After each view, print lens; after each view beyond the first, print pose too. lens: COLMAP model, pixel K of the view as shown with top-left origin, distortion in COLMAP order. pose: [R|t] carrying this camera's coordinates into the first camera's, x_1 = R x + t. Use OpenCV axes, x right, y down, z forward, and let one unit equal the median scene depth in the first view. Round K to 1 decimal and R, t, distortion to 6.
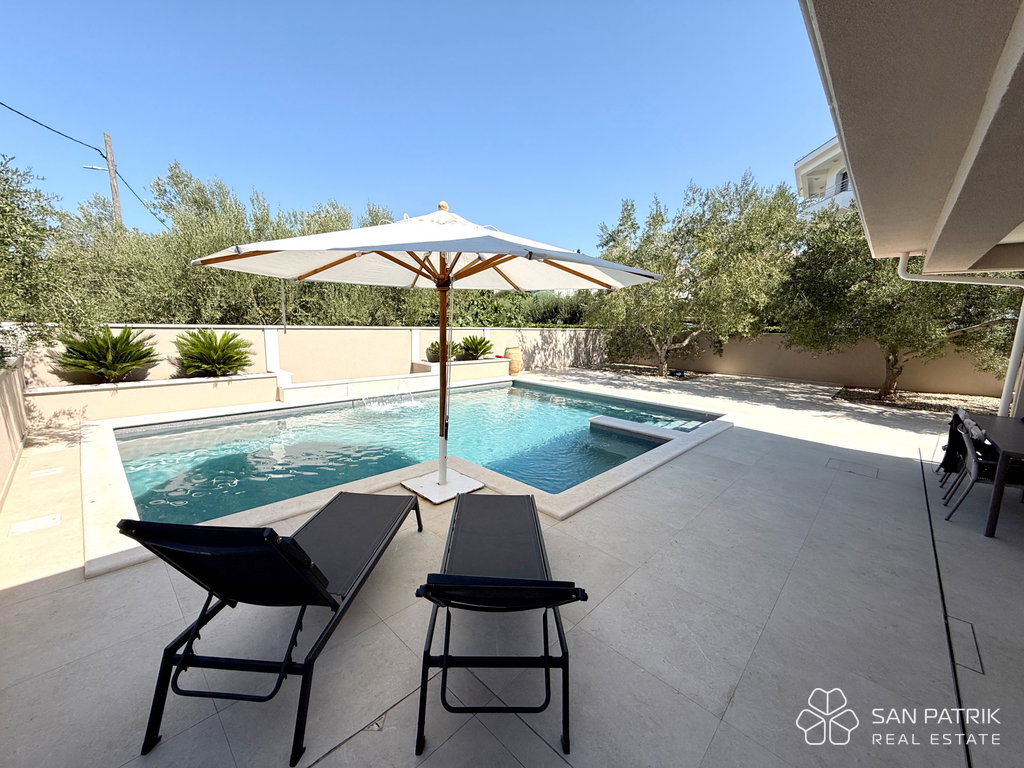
lens RADIAL K [[407.3, 0, 509.3], [0, 407.3, 382.6], [0, 0, 1]] dist [-0.001176, -0.000178]
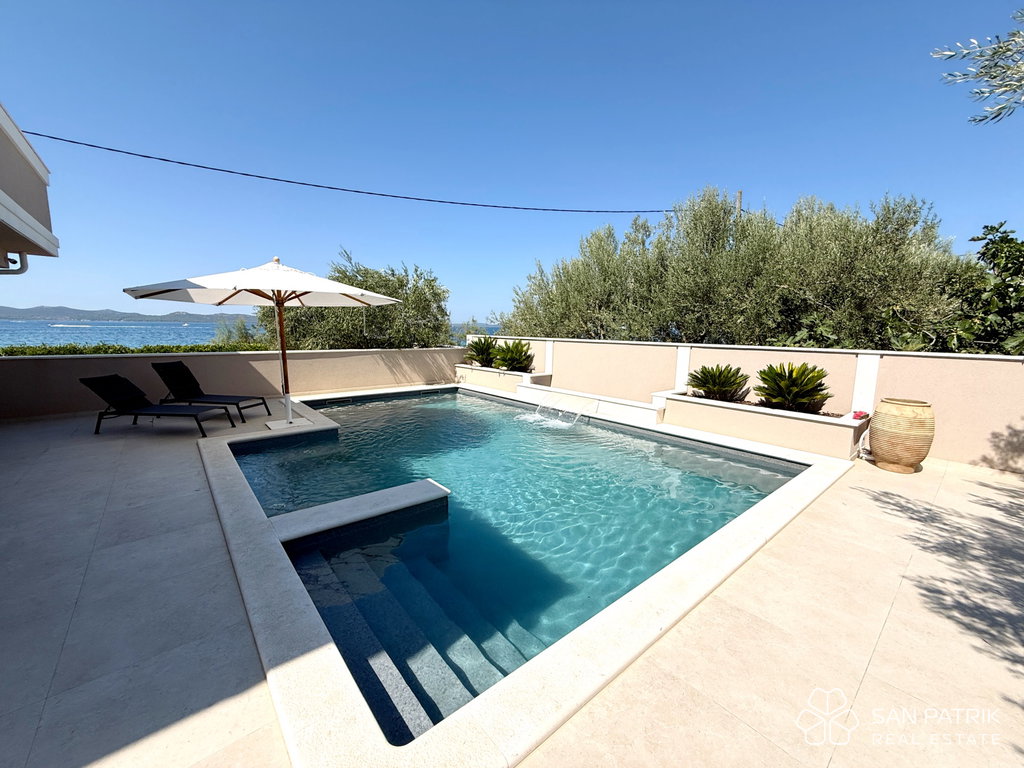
lens RADIAL K [[407.3, 0, 509.3], [0, 407.3, 382.6], [0, 0, 1]] dist [-0.001176, -0.000178]
pose [[-0.100684, 0.096242, -0.990253, 0.718053], [-0.167146, 0.979528, 0.112195, -0.133196], [0.980778, 0.176813, -0.082536, 1.042401]]
